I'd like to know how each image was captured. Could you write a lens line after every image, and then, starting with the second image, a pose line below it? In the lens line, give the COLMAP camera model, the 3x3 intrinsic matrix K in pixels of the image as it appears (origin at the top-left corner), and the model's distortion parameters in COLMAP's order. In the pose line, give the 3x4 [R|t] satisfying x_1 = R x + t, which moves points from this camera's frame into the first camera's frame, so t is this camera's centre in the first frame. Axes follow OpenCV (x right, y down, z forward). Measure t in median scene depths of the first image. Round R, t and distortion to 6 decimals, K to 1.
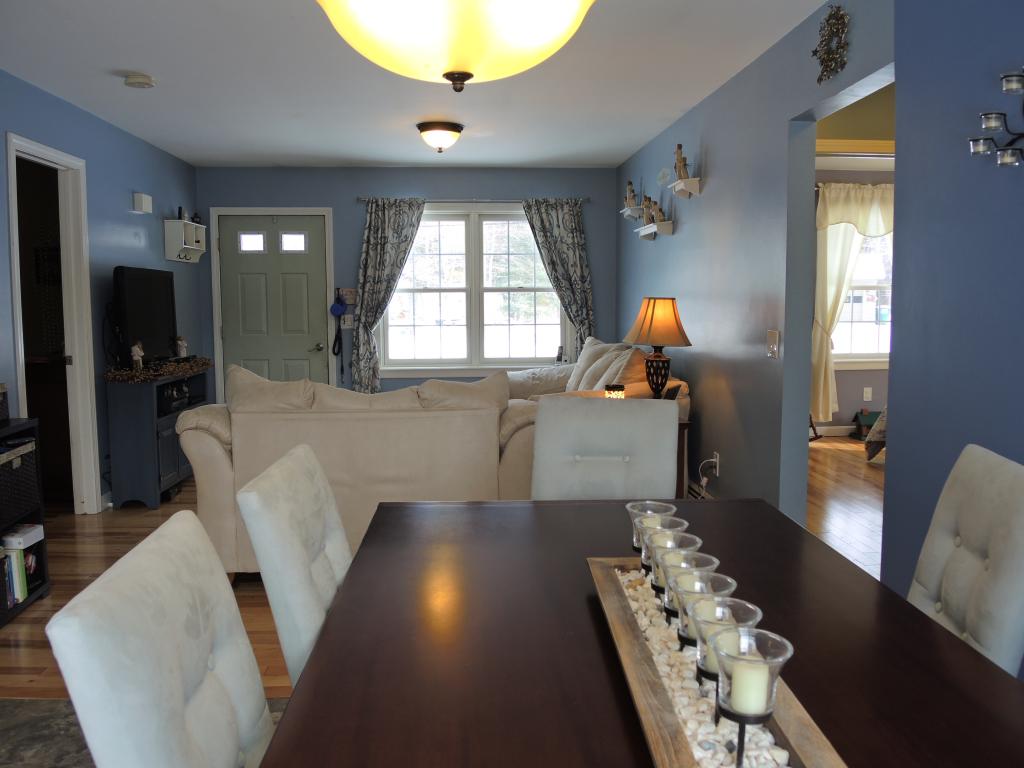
lens RADIAL K [[851.0, 0, 510.2], [0, 851.0, 369.4], [0, 0, 1]] dist [-0.055967, -0.001071]
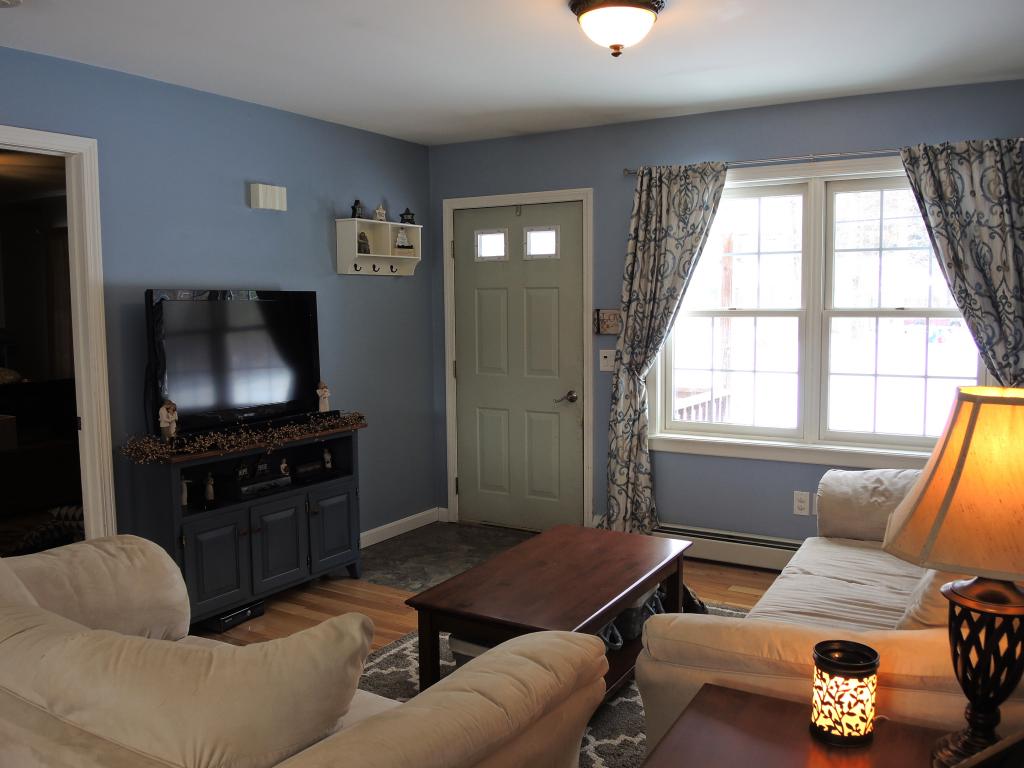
lens RADIAL K [[871.7, 0, 489.1], [0, 871.7, 381.2], [0, 0, 1]] dist [-0.008375, -0.105529]
pose [[0.821507, 0.047696, -0.568201, 0.117718], [-0.041734, 0.998852, 0.023507, -0.052819], [0.568670, 0.004403, 0.822554, 0.395696]]
